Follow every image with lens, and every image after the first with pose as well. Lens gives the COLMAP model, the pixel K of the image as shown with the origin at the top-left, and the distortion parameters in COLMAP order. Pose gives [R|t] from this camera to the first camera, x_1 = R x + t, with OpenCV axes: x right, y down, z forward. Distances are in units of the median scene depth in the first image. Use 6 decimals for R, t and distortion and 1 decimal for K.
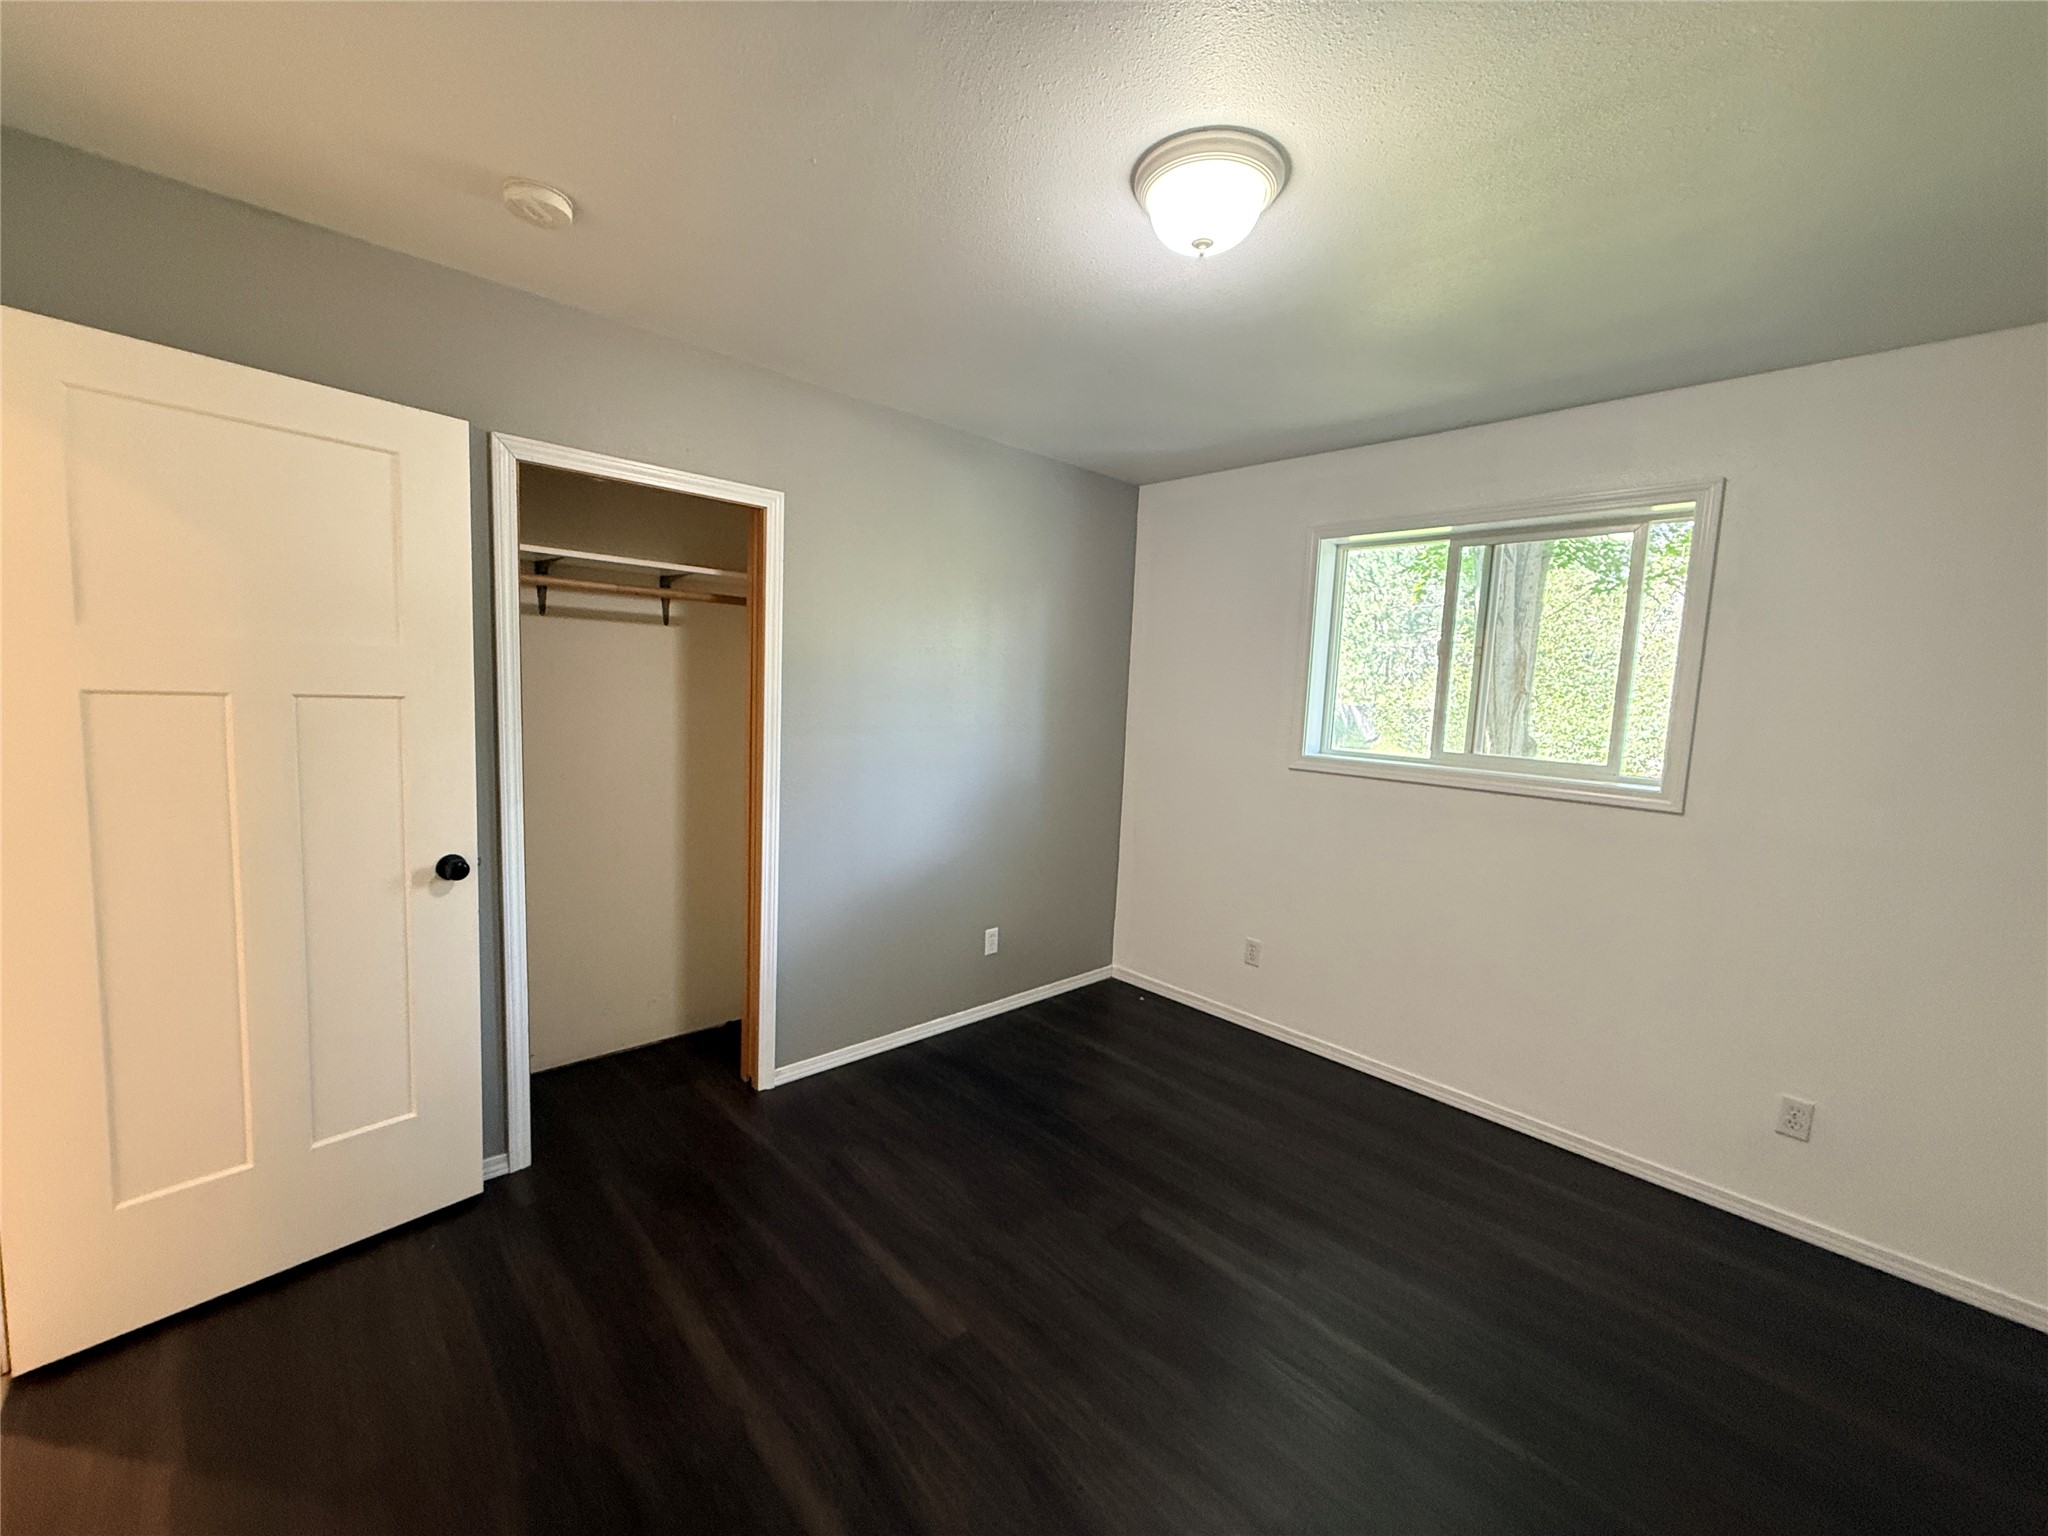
lens RADIAL K [[816.4, 0, 1019.7], [0, 816.4, 771.3], [0, 0, 1]] dist [-0.002265, -0.000048]
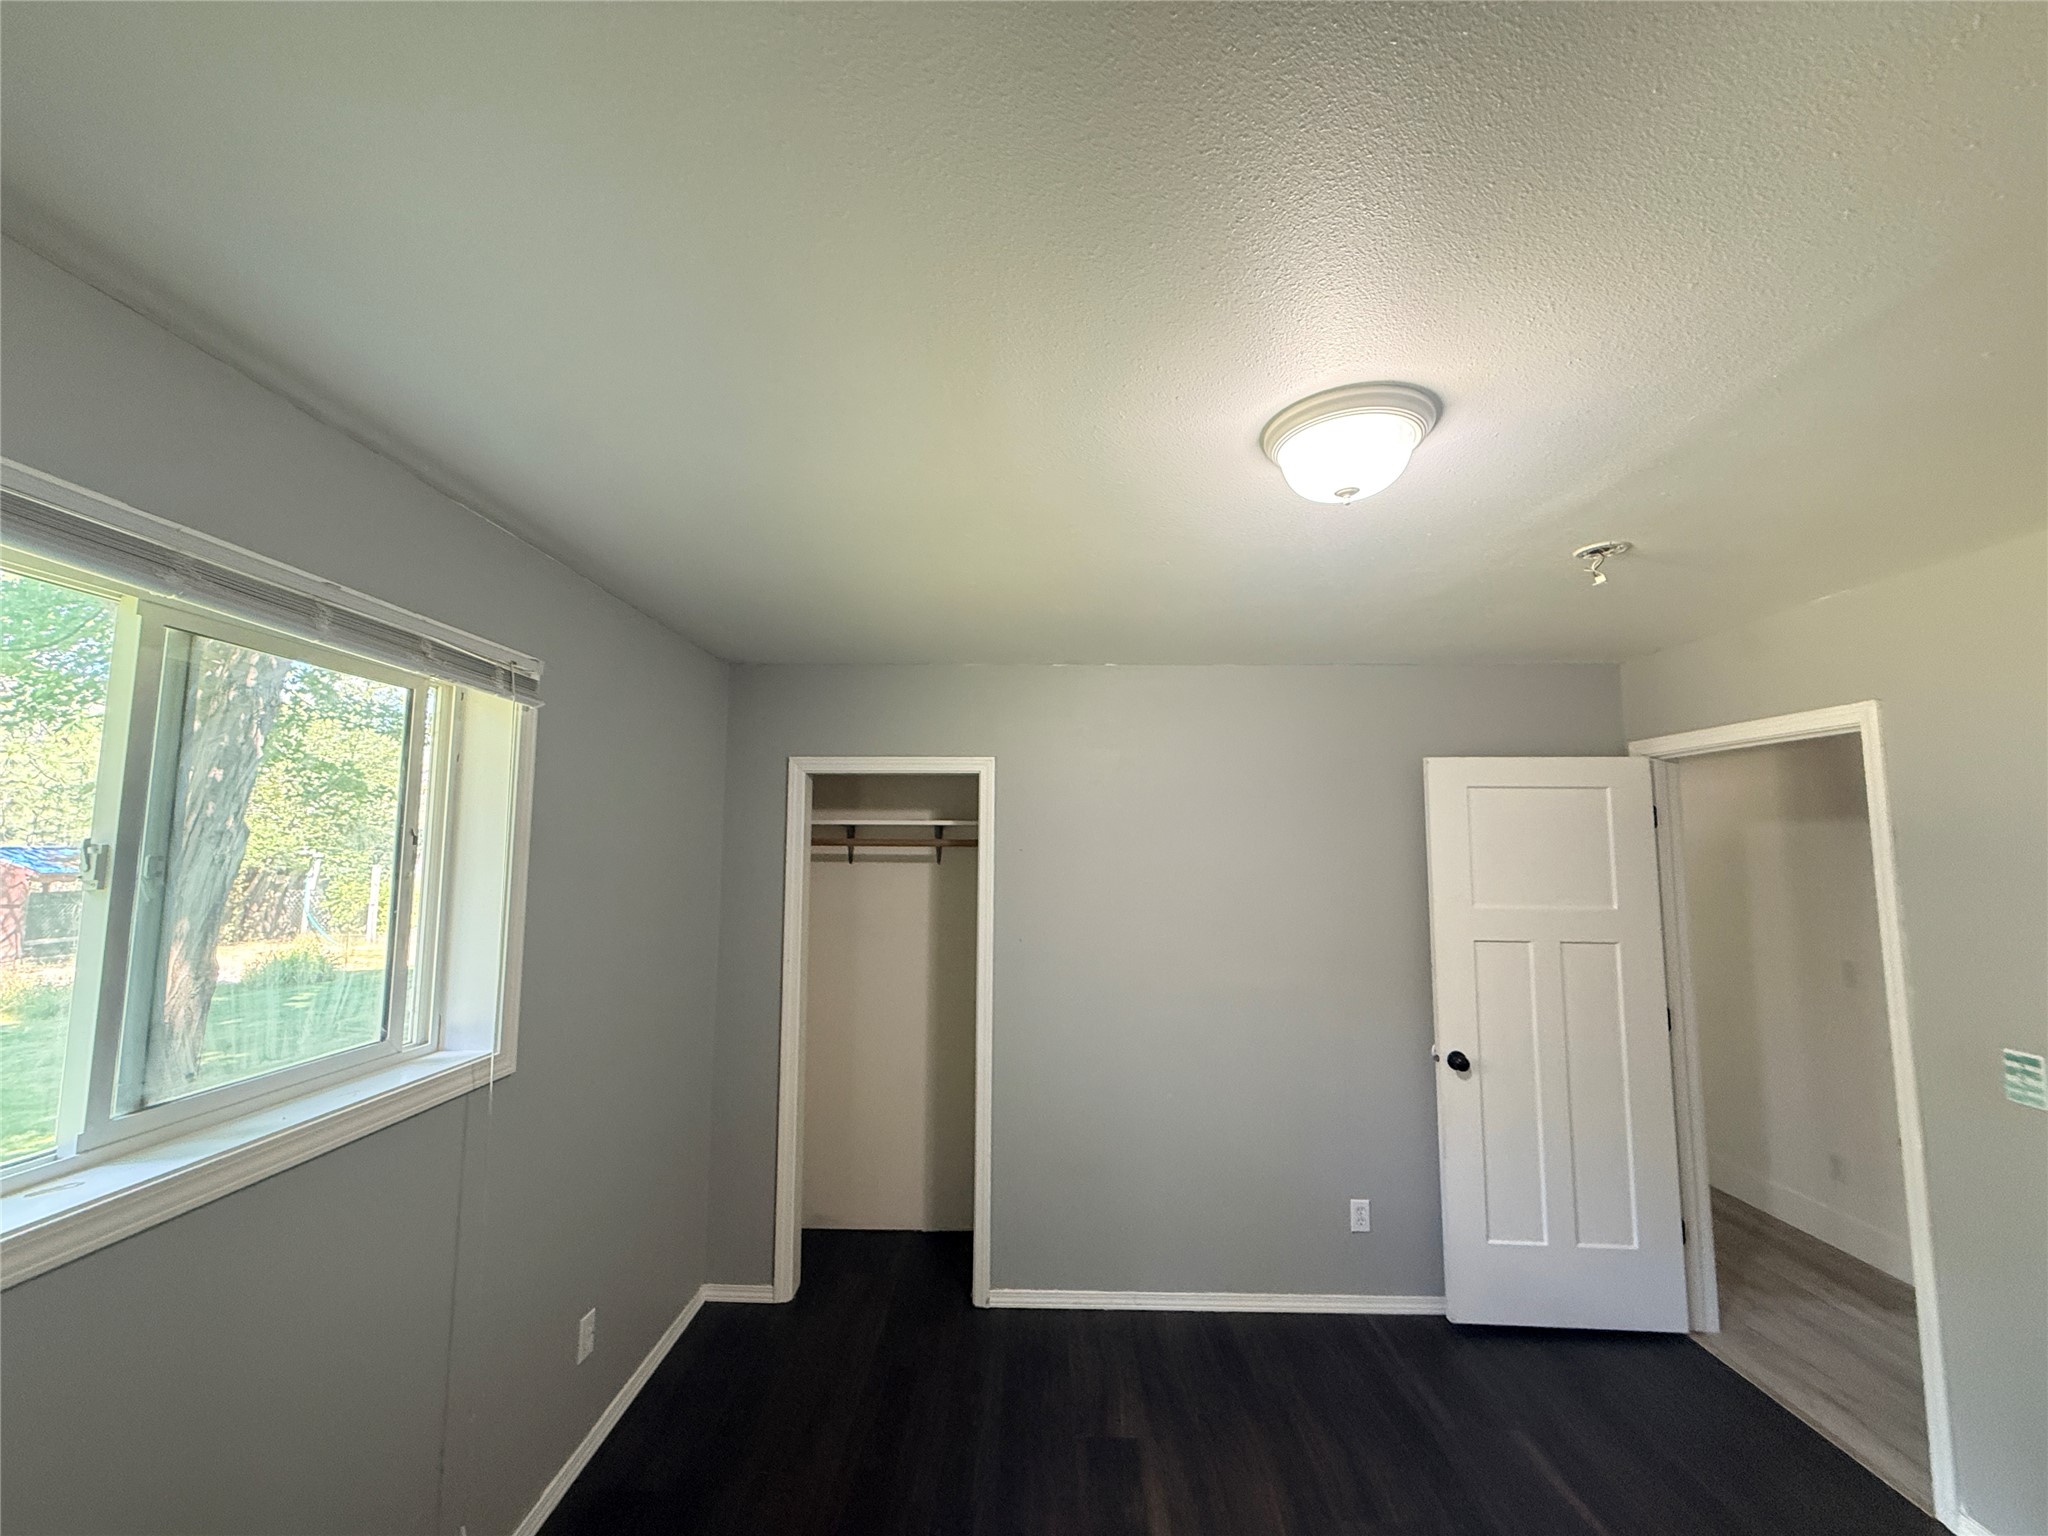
lens RADIAL K [[816.4, 0, 1019.7], [0, 816.4, 771.3], [0, 0, 1]] dist [-0.002265, -0.000048]
pose [[0.703222, -0.095840, -0.704481, 0.547131], [-0.044844, 0.982920, -0.178484, -0.107122], [0.709554, 0.157106, 0.686914, 0.207123]]
